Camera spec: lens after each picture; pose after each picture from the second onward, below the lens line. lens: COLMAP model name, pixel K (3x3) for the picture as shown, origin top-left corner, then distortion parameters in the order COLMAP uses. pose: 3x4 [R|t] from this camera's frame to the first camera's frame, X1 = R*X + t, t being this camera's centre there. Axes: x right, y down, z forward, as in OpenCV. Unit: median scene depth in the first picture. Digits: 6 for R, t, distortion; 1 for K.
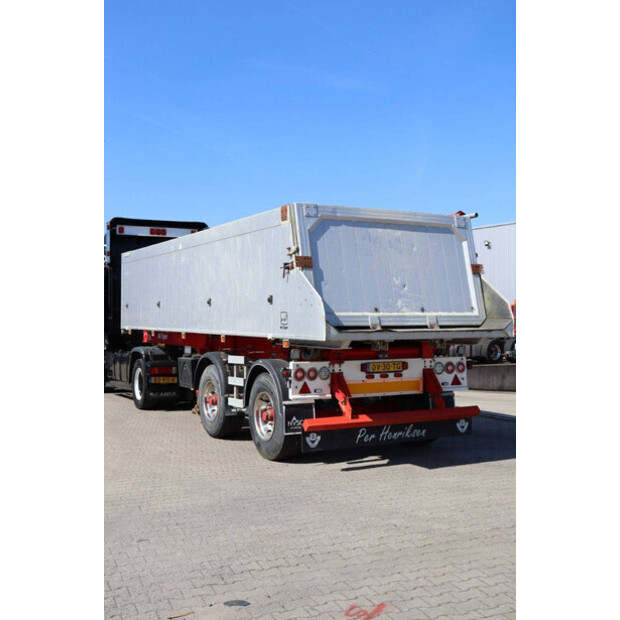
lens RADIAL K [[723.9, 0, 310.0], [0, 723.9, 310.0], [0, 0, 1]] dist [0.000128, 0.006041]
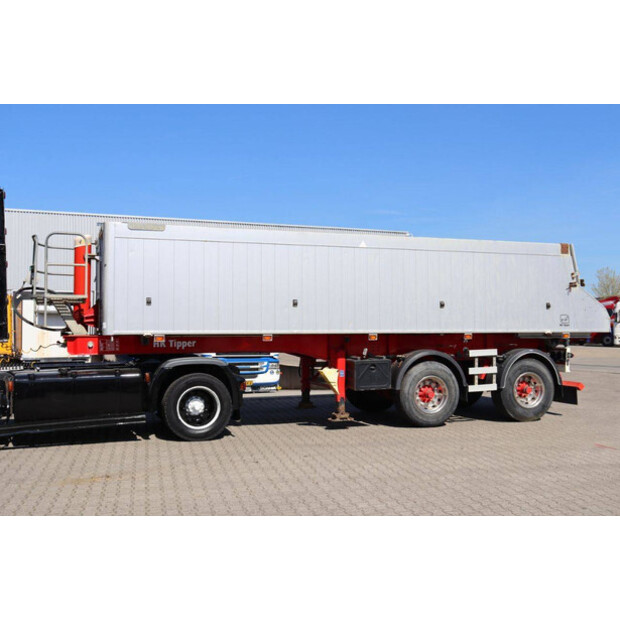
lens RADIAL K [[696.1, 0, 310.0], [0, 696.1, 310.0], [0, 0, 1]] dist [-0.000849, 0.009578]
pose [[0.160050, 0.015775, 0.986983, -1.471220], [-0.008676, 0.999856, -0.014574, 0.017851], [-0.987071, -0.006231, 0.160164, 1.231652]]
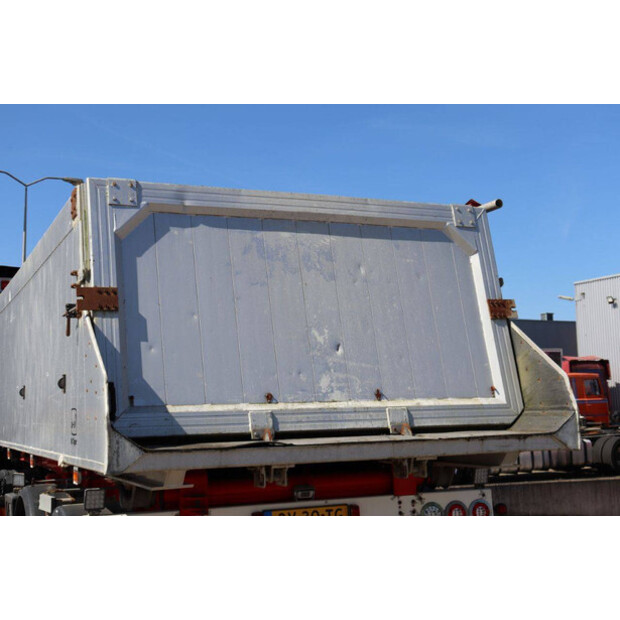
lens RADIAL K [[897.1, 0, 312.8], [0, 897.1, 312.5], [0, 0, 1]] dist [0.103644, 0.073298]
pose [[0.995248, -0.035882, -0.090523, 0.167687], [0.026842, 0.994708, -0.099175, 0.003107], [0.093602, 0.096274, 0.990944, 0.402941]]
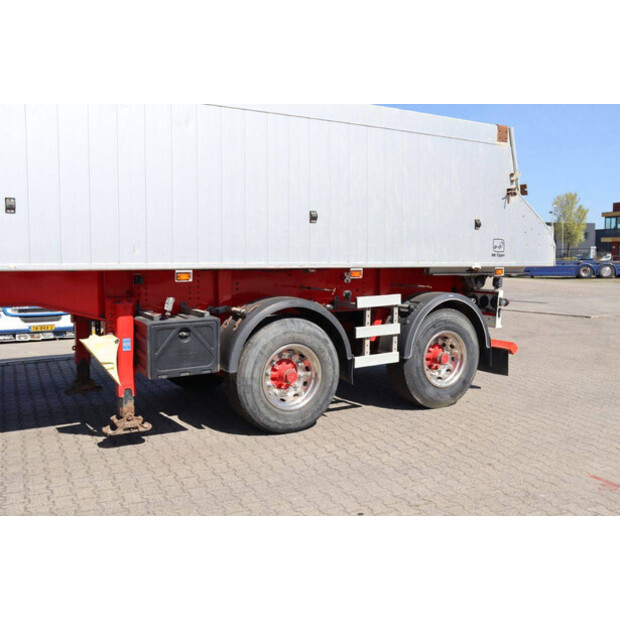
lens RADIAL K [[642.1, 0, 310.0], [0, 642.1, 310.0], [0, 0, 1]] dist [-0.086121, 0.002797]
pose [[-0.051812, -0.096067, 0.994025, -0.825269], [-0.018294, 0.995287, 0.095236, 0.019837], [-0.998489, -0.013250, -0.053325, 1.233889]]
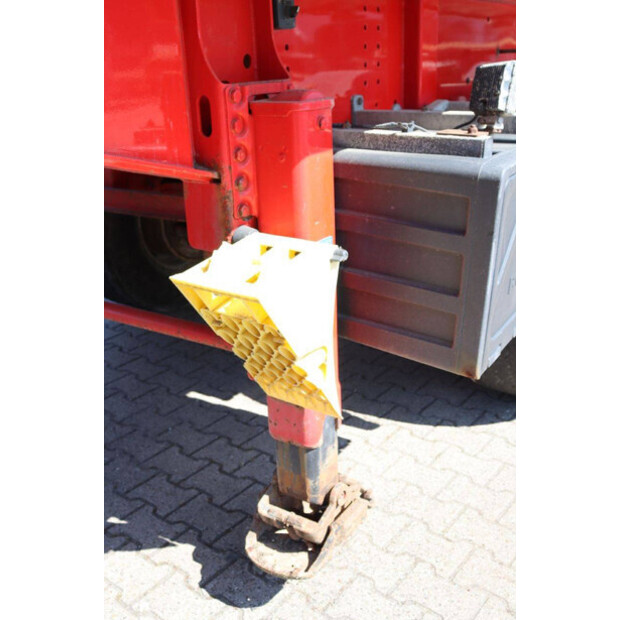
lens RADIAL K [[662.9, 0, 310.0], [0, 662.9, 310.0], [0, 0, 1]] dist [-0.042502, 0.018806]
pose [[-0.492722, -0.304399, 0.815209, -0.351162], [0.014585, 0.933801, 0.357496, 0.065630], [-0.870064, 0.188036, -0.455665, 1.457398]]
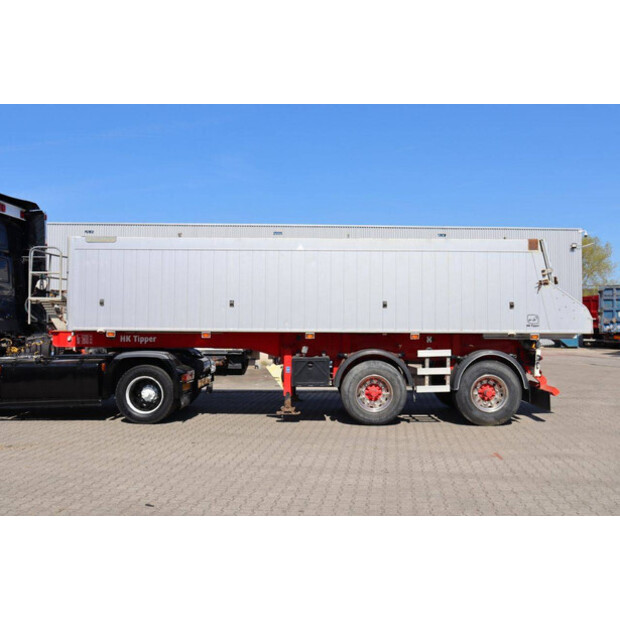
lens RADIAL K [[662.9, 0, 310.0], [0, 662.9, 310.0], [0, 0, 1]] dist [-0.042502, 0.018806]
pose [[0.491650, 0.012914, 0.870697, -1.303809], [-0.012671, 0.999890, -0.007675, 0.008604], [-0.870701, -0.007259, 0.491759, 0.713687]]
